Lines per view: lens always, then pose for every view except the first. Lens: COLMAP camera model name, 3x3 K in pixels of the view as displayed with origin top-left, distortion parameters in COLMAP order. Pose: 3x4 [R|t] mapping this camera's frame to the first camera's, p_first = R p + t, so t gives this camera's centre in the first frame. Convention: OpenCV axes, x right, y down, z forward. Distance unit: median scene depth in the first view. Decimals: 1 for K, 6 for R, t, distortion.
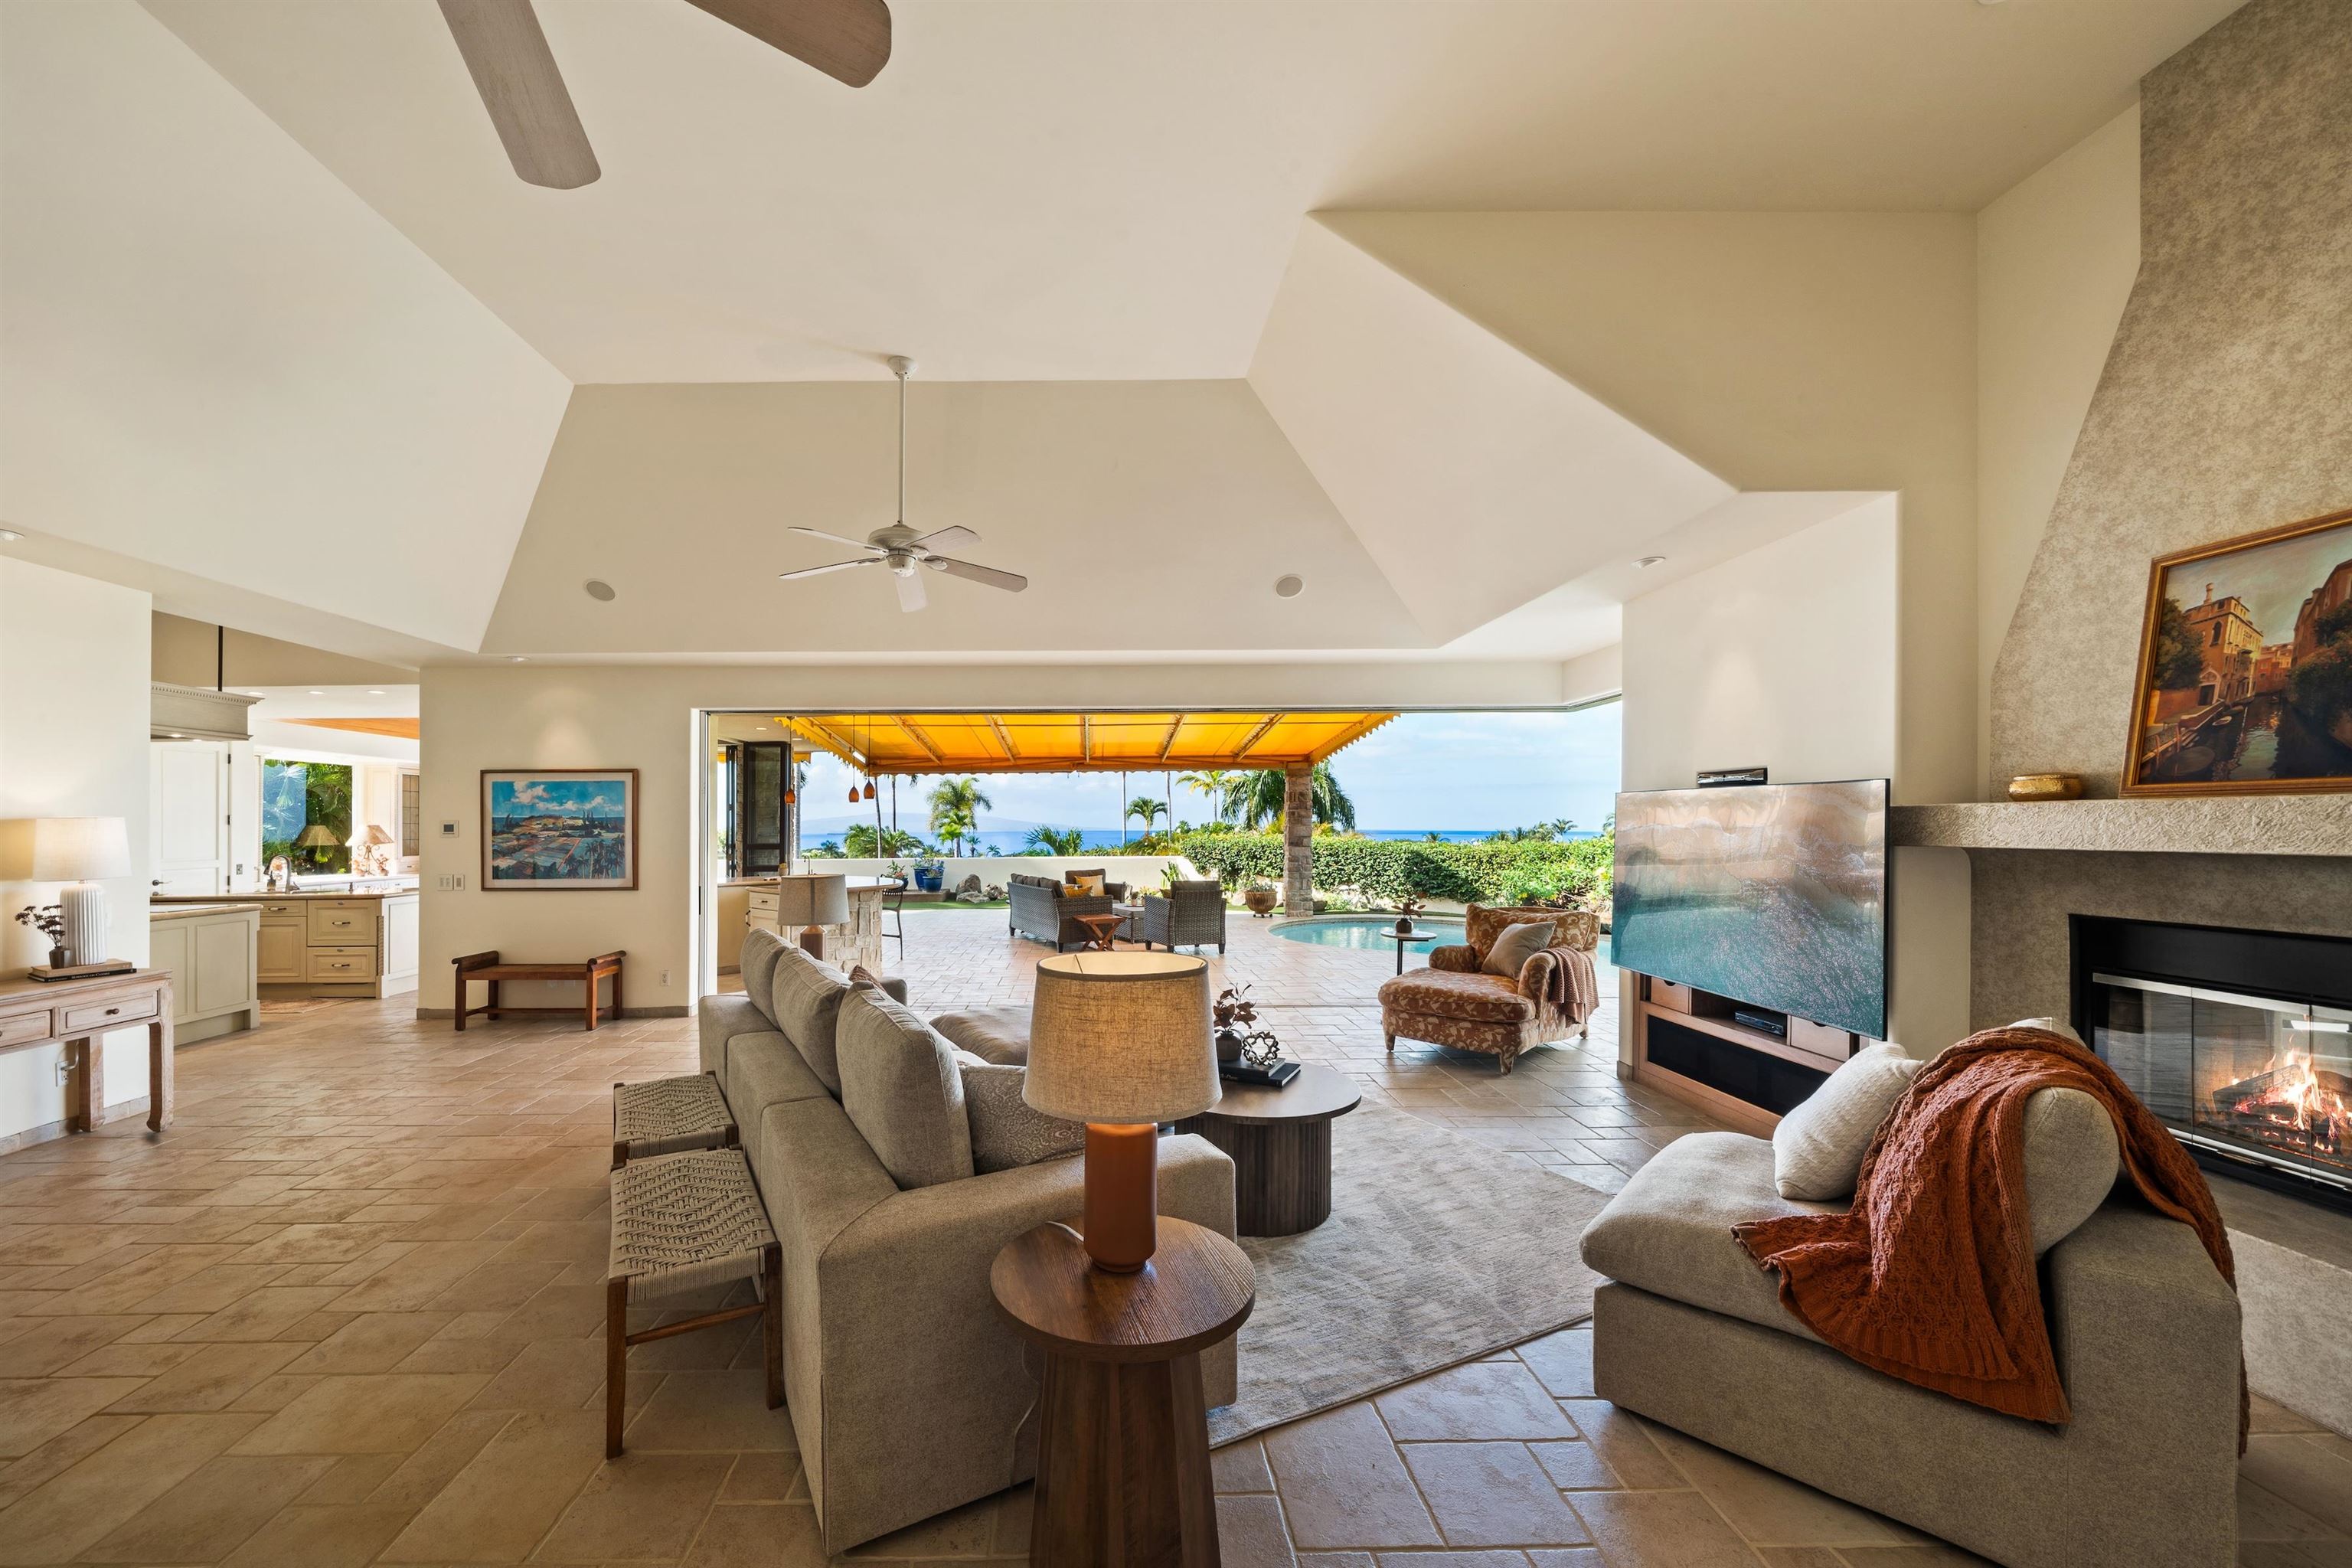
lens RADIAL K [[870.5, 0, 1098.1], [0, 870.5, 826.0], [0, 0, 1]] dist [-0.004471, -0.000233]
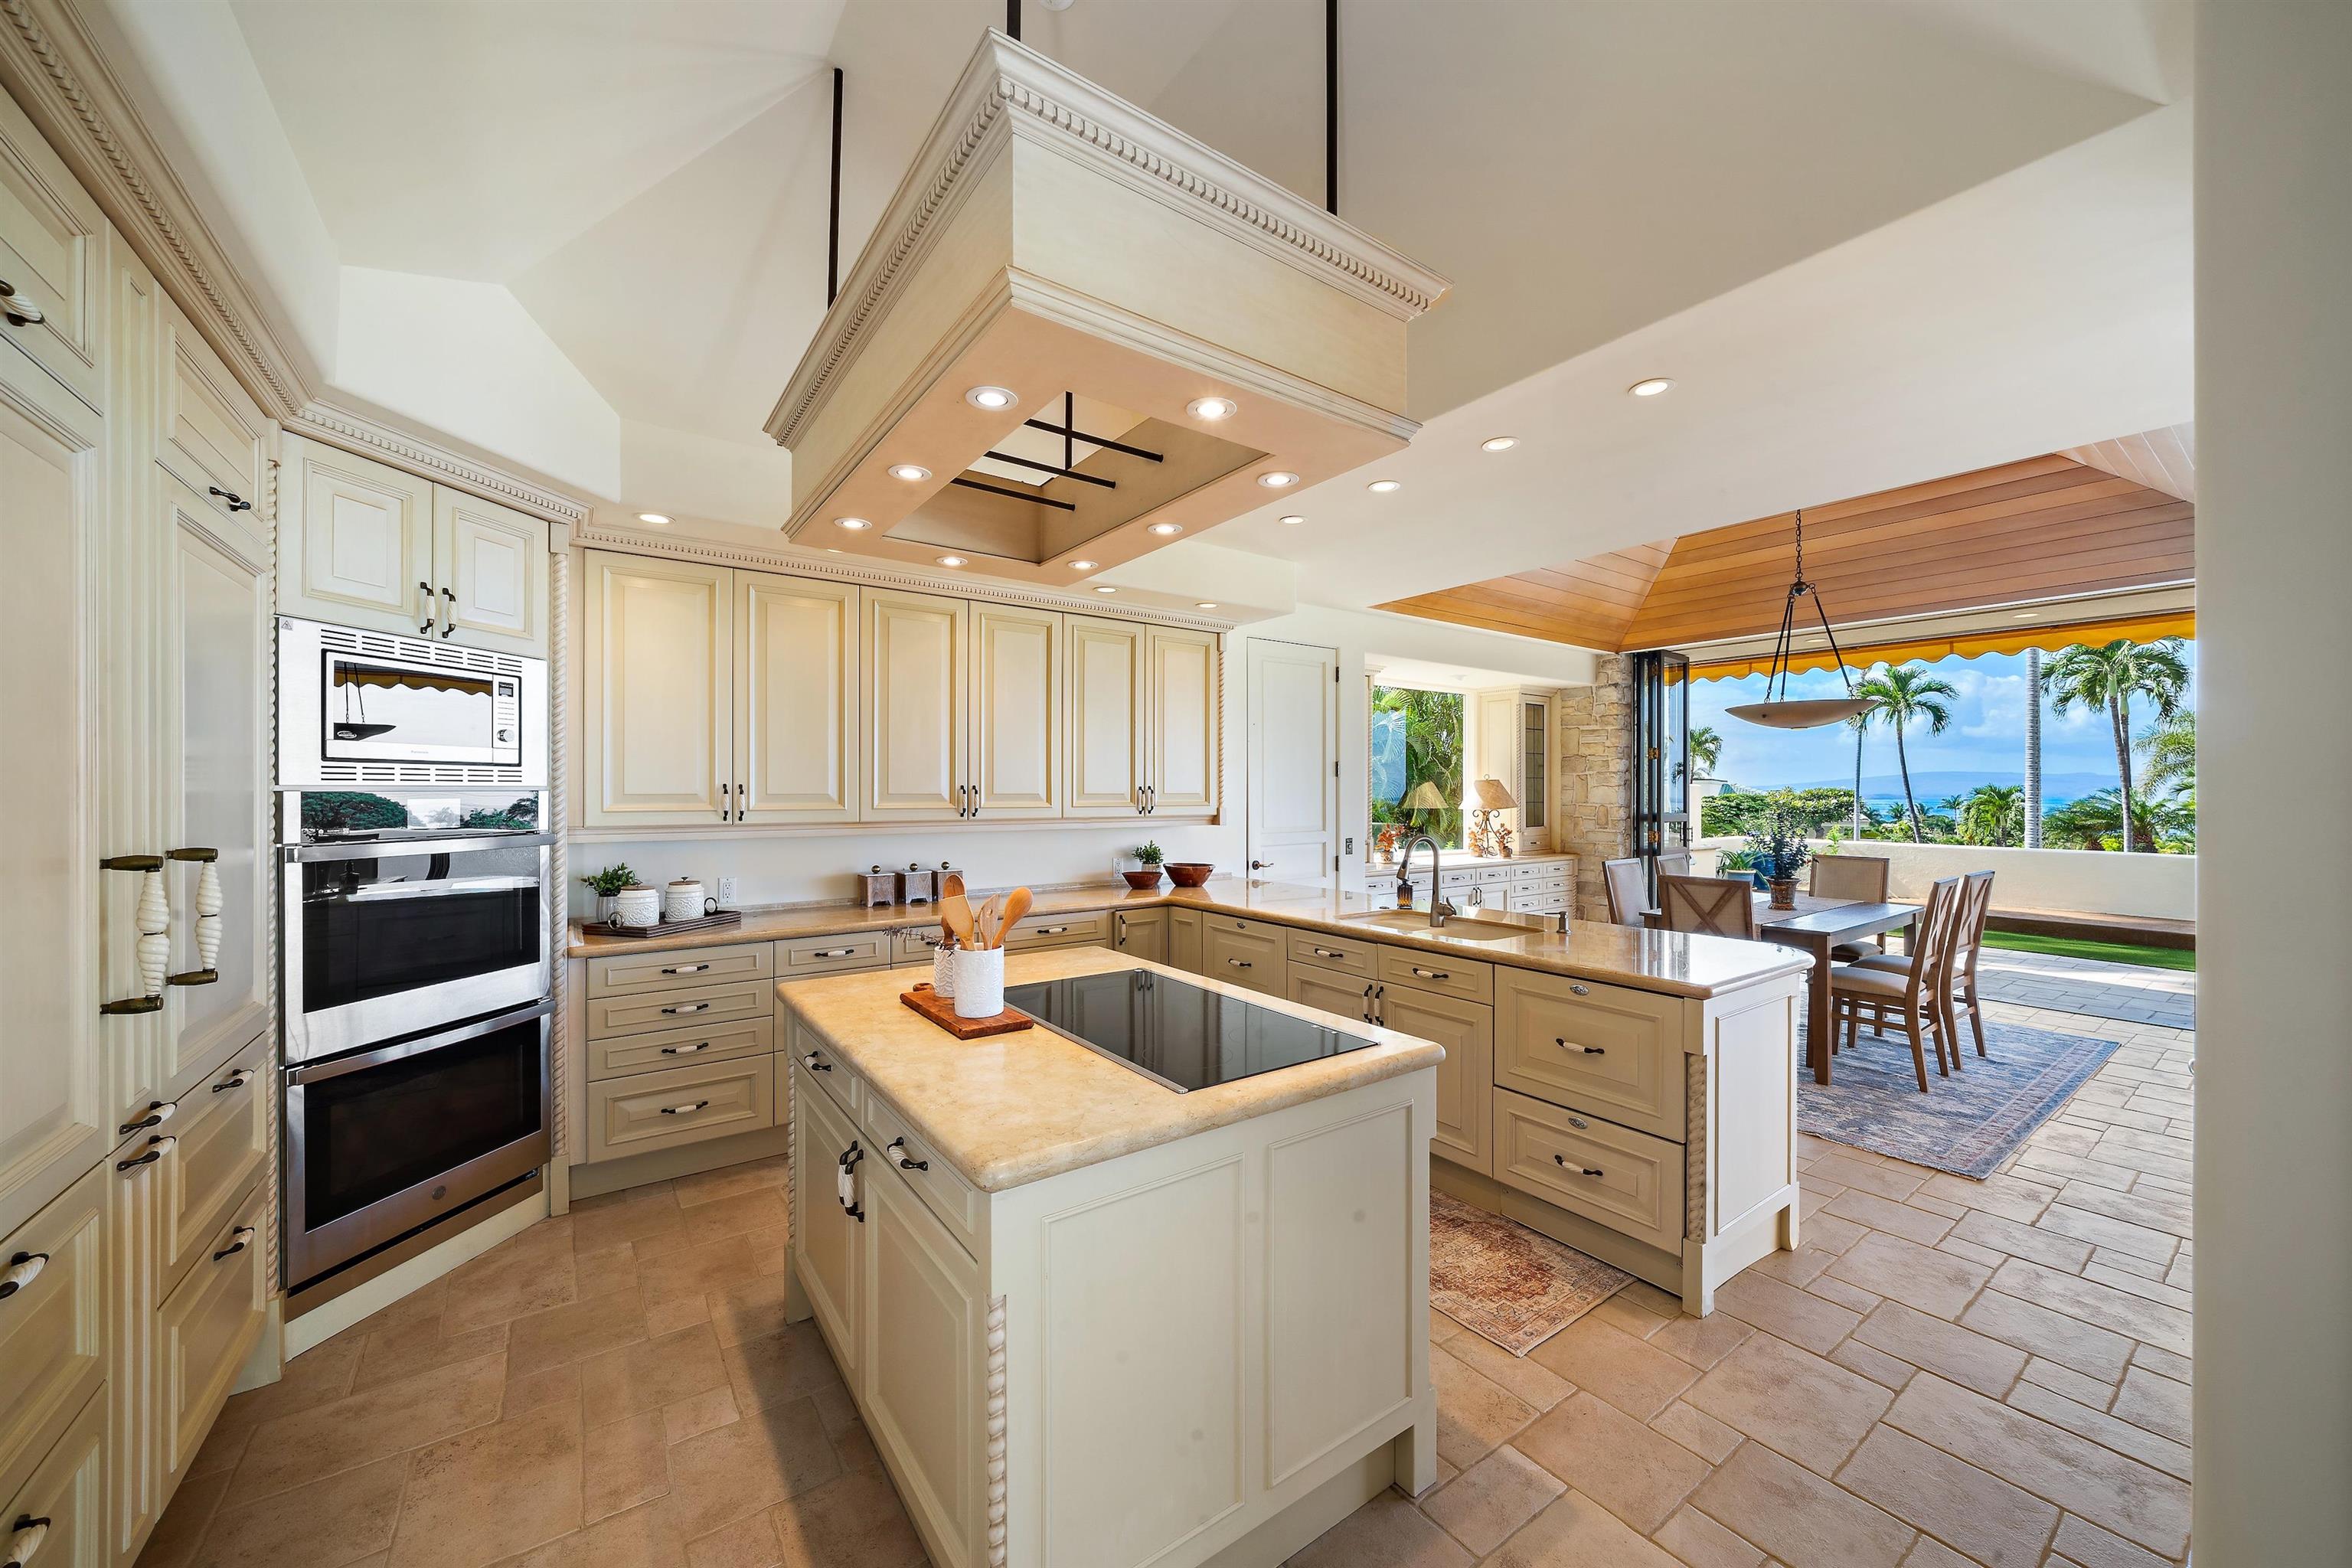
lens RADIAL K [[870.5, 0, 1168.3], [0, 870.5, 797.6], [0, 0, 1]] dist [-0.004471, -0.000233]
pose [[0.570046, 0.016849, -0.821440, -0.763440], [-0.005785, 0.999847, 0.016495, 0.006064], [0.821592, -0.004651, 0.570057, 0.741877]]
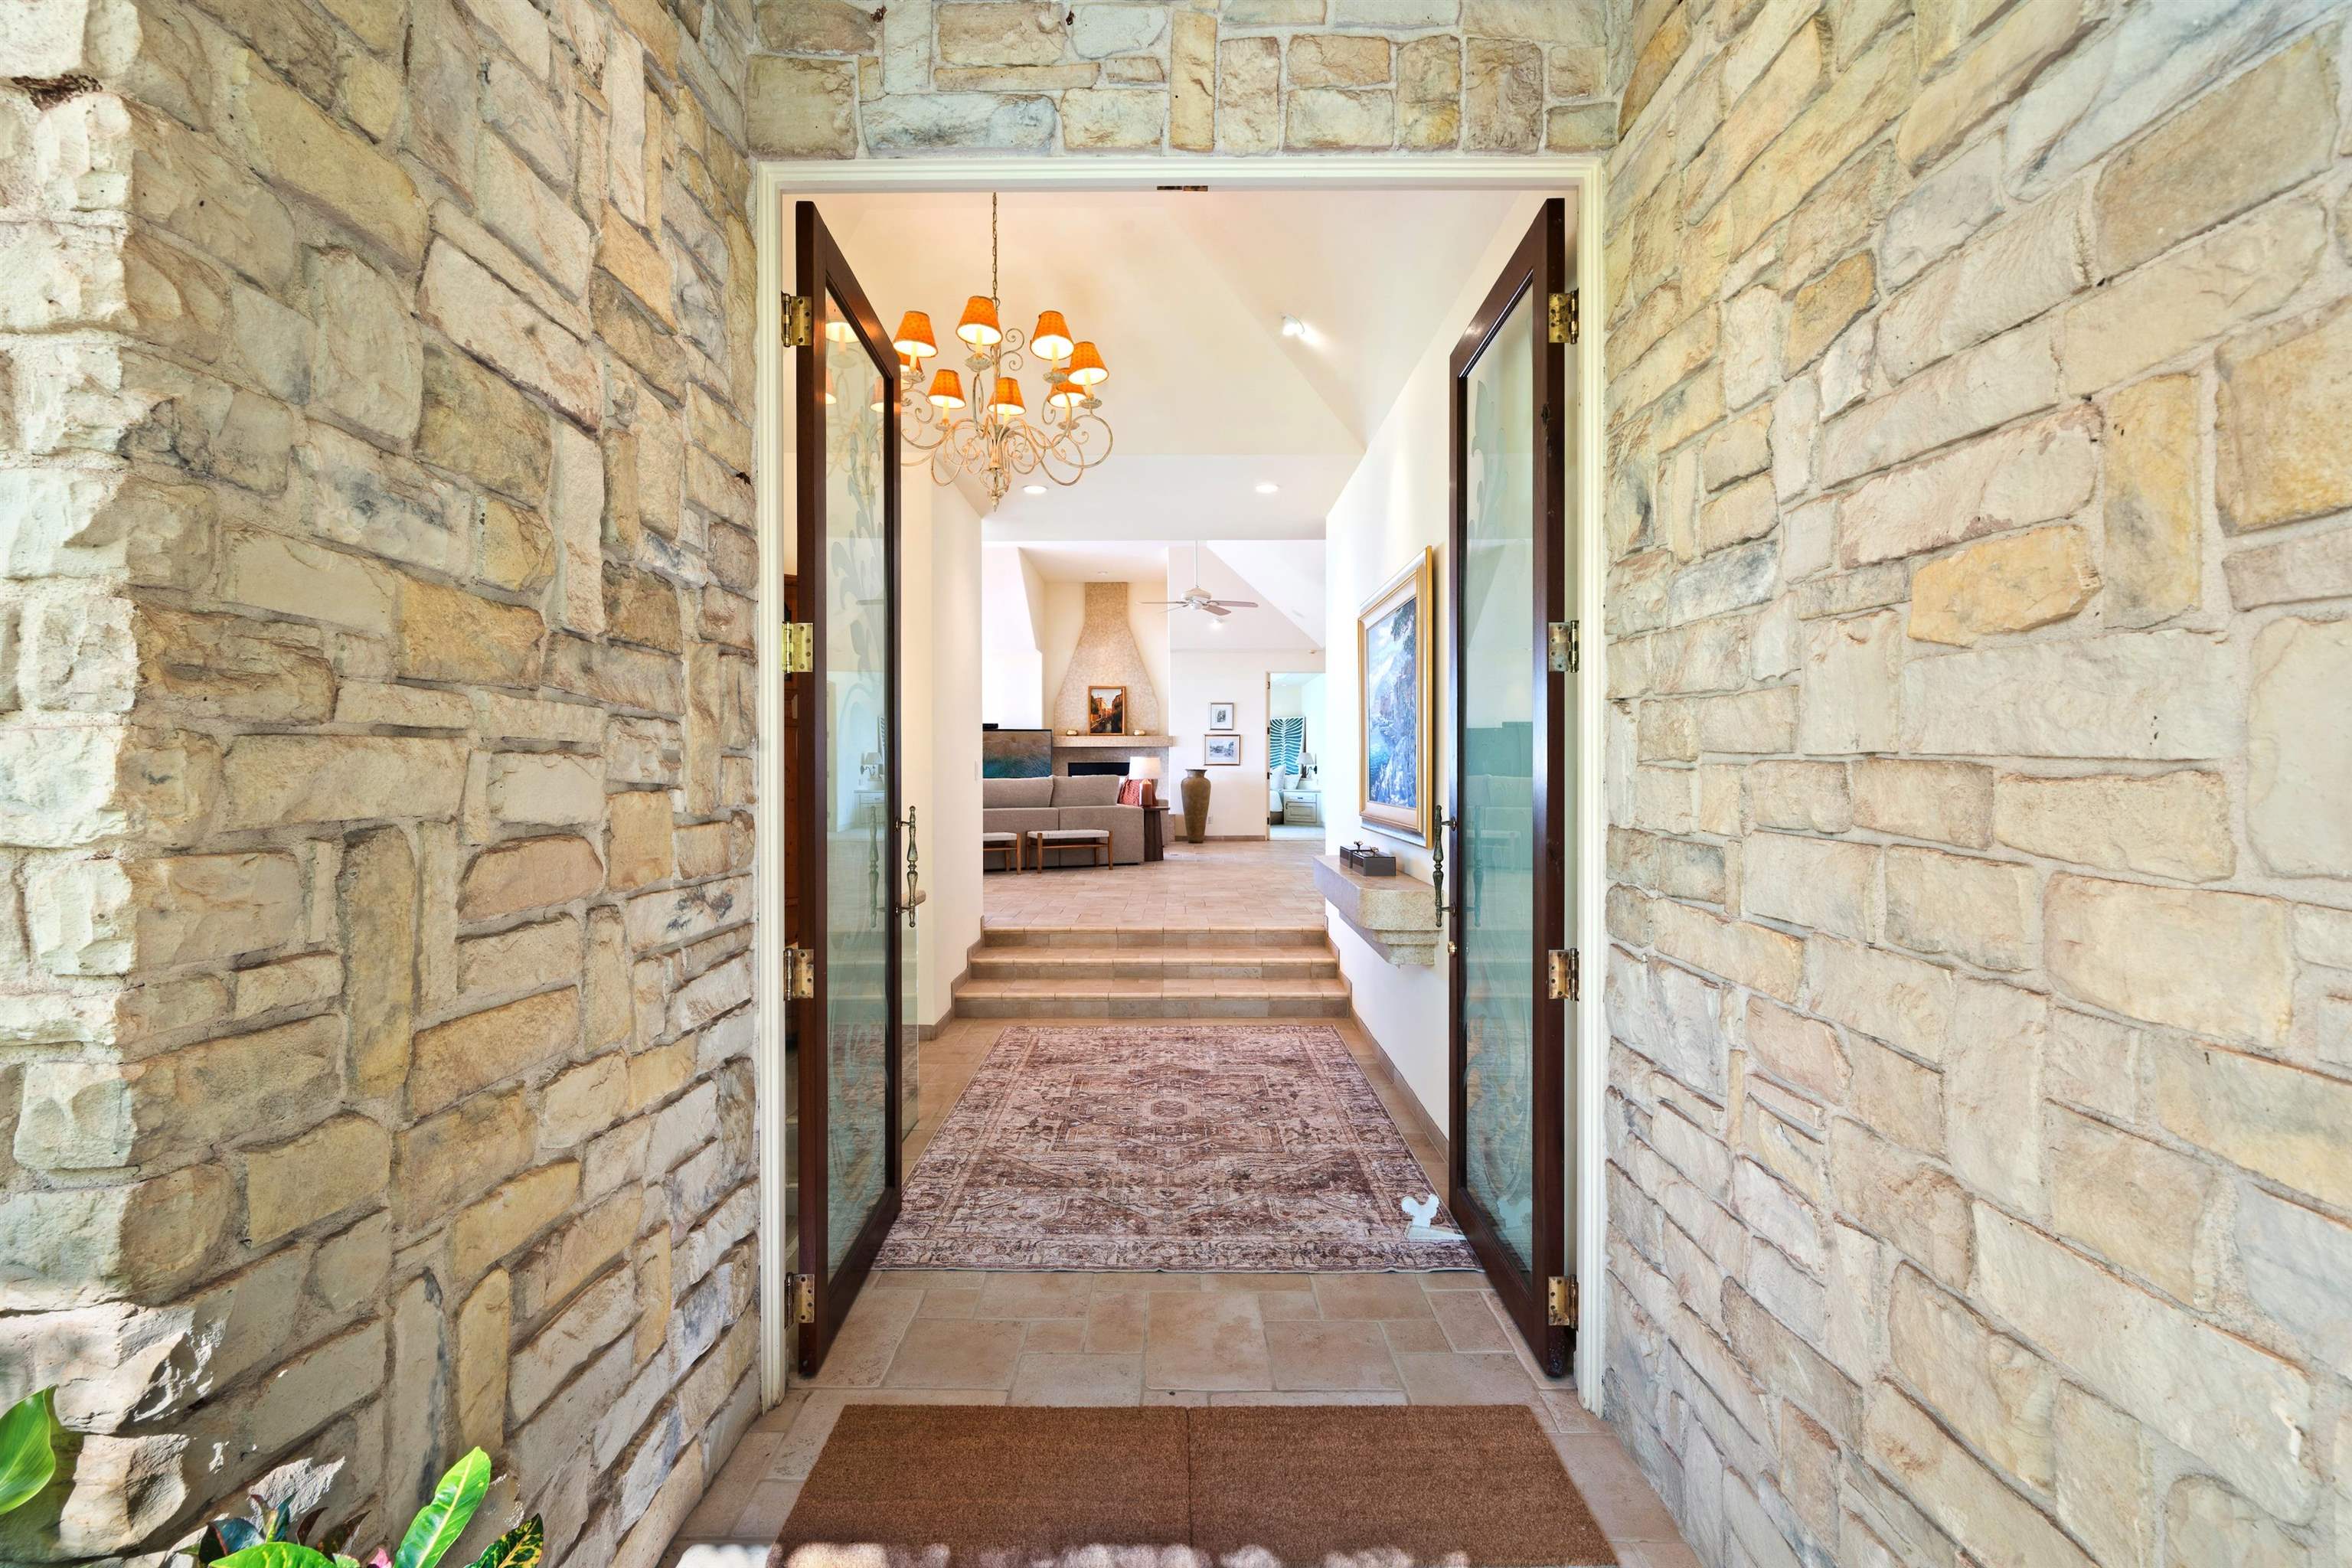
lens RADIAL K [[1025.7, 0, 1170.8], [0, 1025.7, 768.5], [0, 0, 1]] dist [-0.001269, -0.000952]
pose [[0.027147, 0.003737, 0.999624, -1.778934], [0.001691, 0.999991, -0.003785, 0.067179], [-0.999630, 0.001793, 0.027140, 0.159106]]
